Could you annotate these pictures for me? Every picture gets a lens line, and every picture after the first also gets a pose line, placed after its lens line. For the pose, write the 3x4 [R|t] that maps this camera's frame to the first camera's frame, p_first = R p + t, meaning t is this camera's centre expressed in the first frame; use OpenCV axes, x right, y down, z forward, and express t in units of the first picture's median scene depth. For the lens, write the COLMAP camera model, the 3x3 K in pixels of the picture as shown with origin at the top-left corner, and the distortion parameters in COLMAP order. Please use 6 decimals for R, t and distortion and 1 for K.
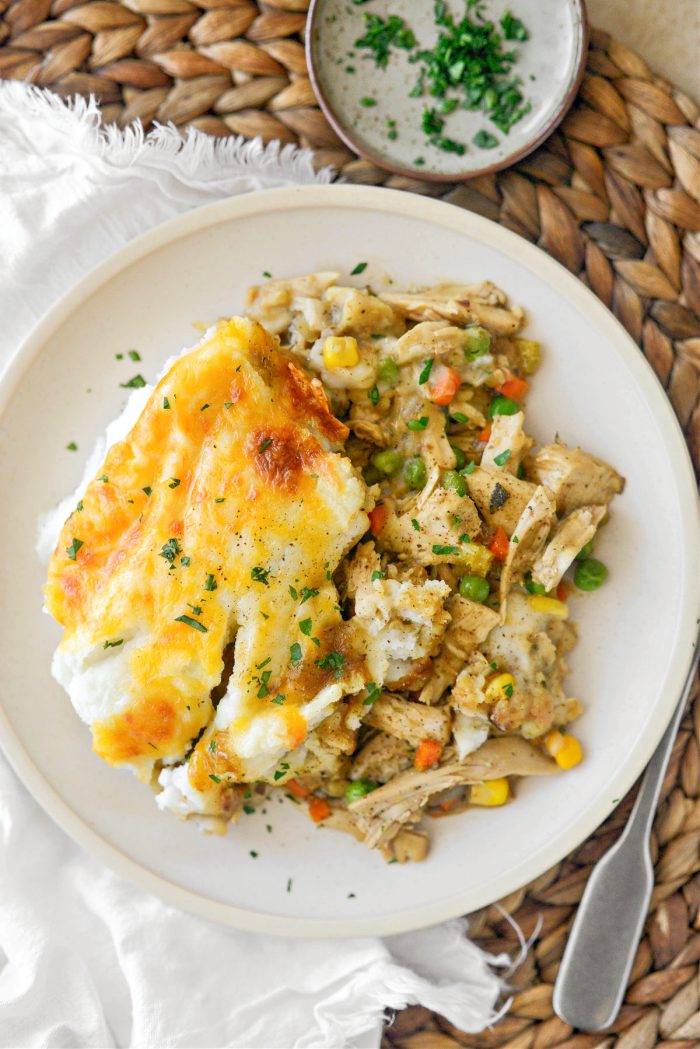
lens RADIAL K [[1727.7, 0, 350.0], [0, 1727.7, 524.5], [0, 0, 1]] dist [-0.102350, -0.086995]
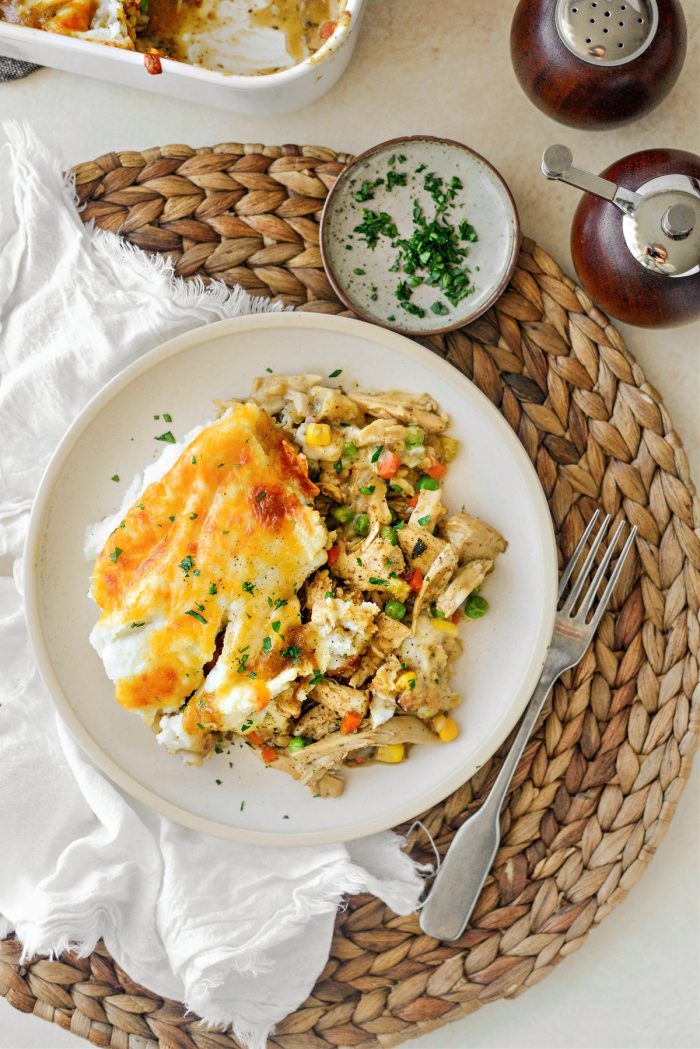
lens RADIAL K [[1674.6, 0, 350.0], [0, 1674.6, 524.5], [0, 0, 1]] dist [-0.173809, -0.036220]
pose [[0.991605, 0.099177, 0.082963, -0.086124], [-0.101064, 0.994701, 0.018854, -0.055103], [-0.080653, -0.027080, 0.996374, -0.366776]]
